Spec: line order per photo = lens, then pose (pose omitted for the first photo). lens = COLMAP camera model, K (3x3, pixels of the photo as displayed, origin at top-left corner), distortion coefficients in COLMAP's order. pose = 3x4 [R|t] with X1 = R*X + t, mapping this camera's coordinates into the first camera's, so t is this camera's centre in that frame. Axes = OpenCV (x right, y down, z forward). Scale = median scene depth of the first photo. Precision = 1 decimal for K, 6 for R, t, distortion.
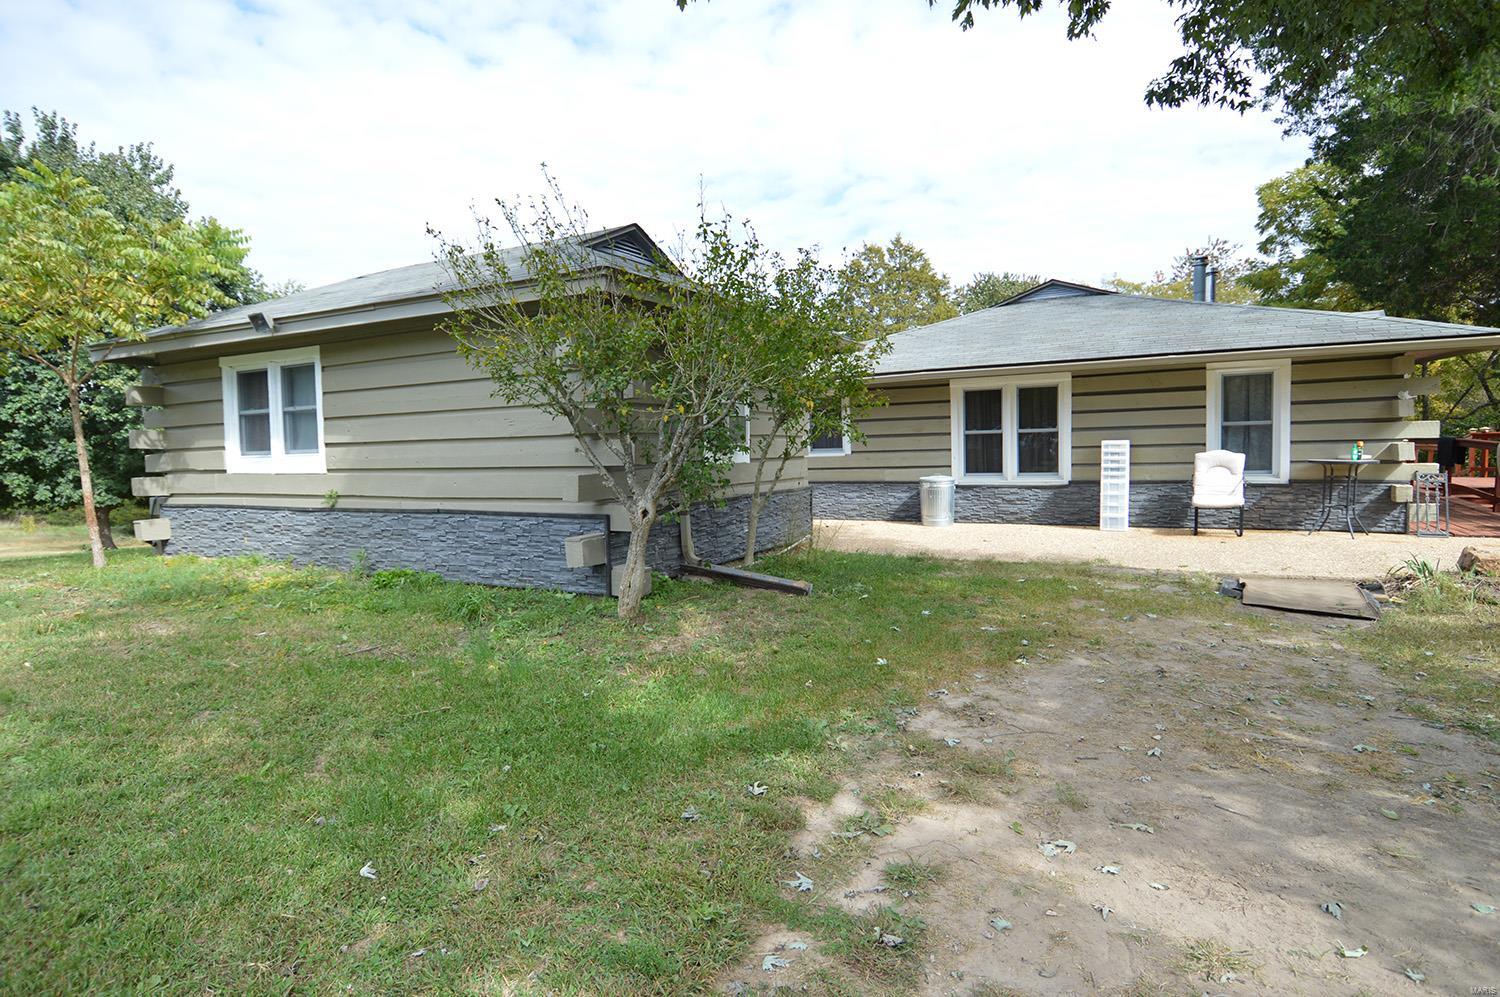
lens RADIAL K [[803.8, 0, 750.8], [0, 803.8, 495.9], [0, 0, 1]] dist [0.032494, -0.043958]
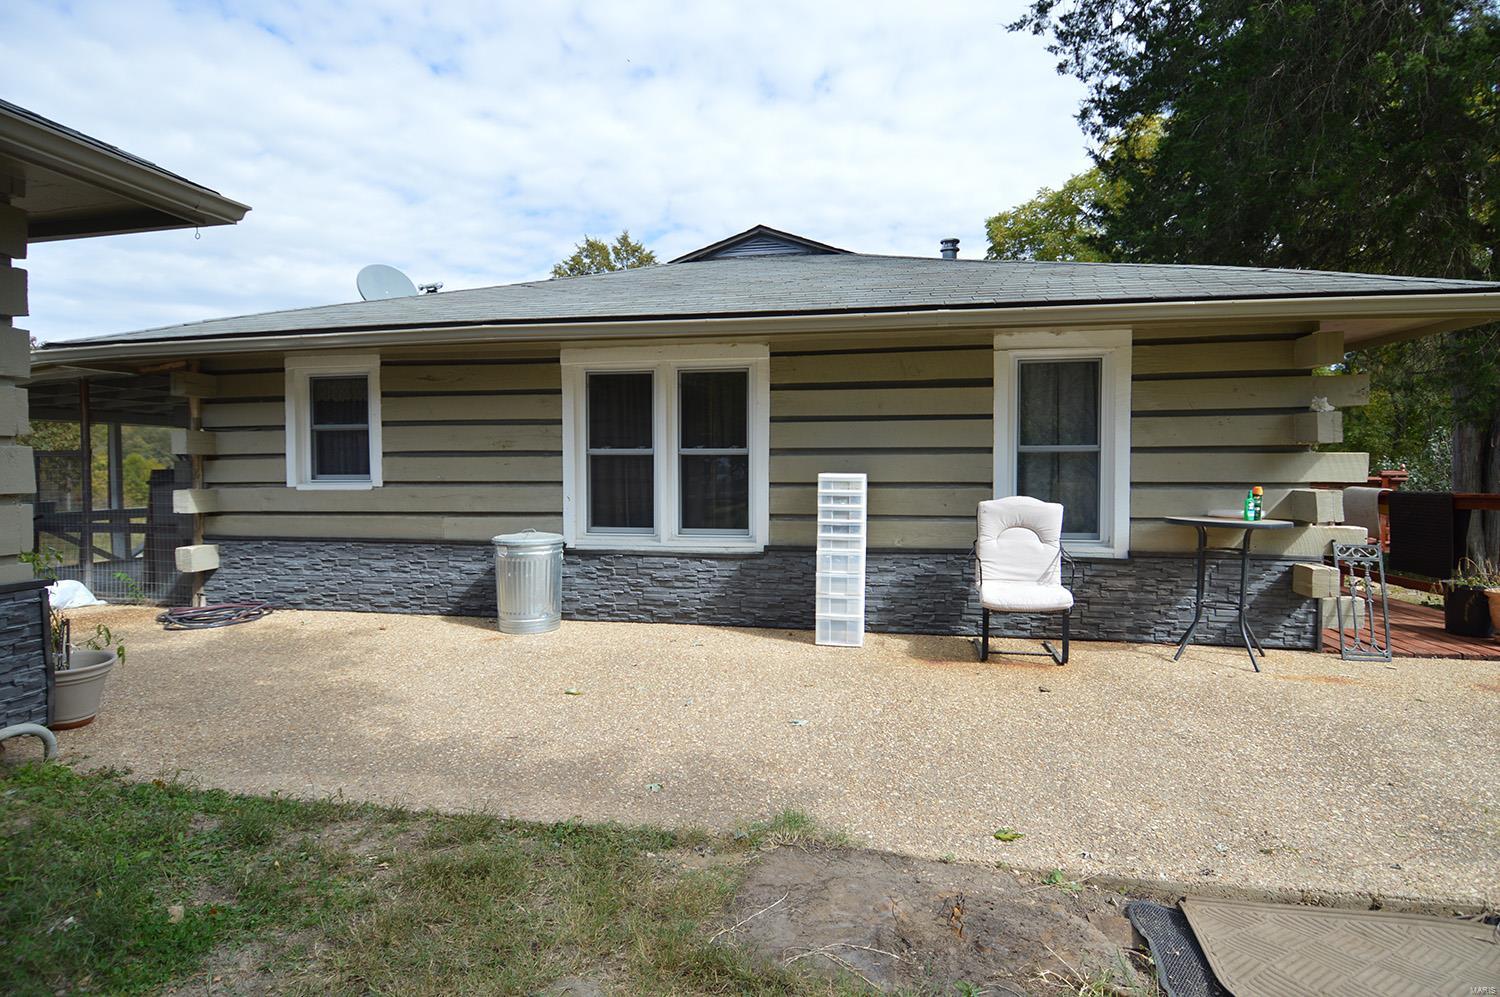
lens RADIAL K [[803.8, 0, 750.8], [0, 803.8, 495.9], [0, 0, 1]] dist [0.032494, -0.043958]
pose [[0.956536, 0.016807, 0.291128, 0.237647], [-0.006871, 0.999360, -0.035117, -0.034500], [-0.291532, 0.031590, 0.956039, 0.507699]]
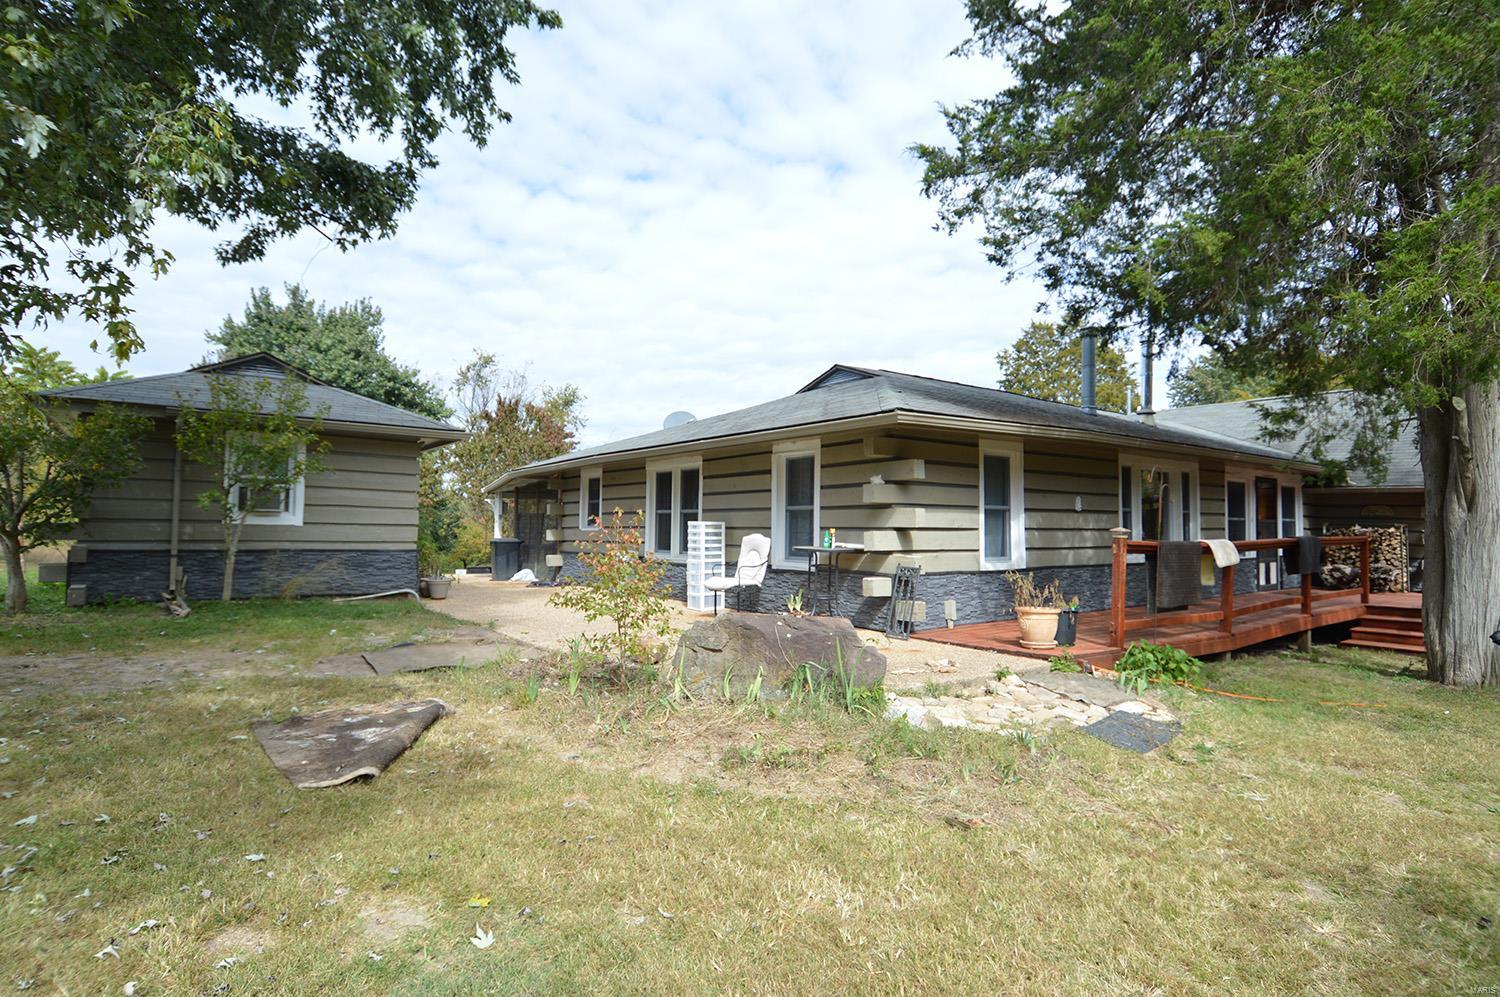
lens RADIAL K [[803.8, 0, 750.8], [0, 803.8, 495.9], [0, 0, 1]] dist [0.032494, -0.043958]
pose [[0.900791, 0.012923, -0.434061, 0.941445], [-0.054547, 0.995007, -0.083576, -0.018677], [0.430814, 0.098961, 0.896998, 0.096739]]
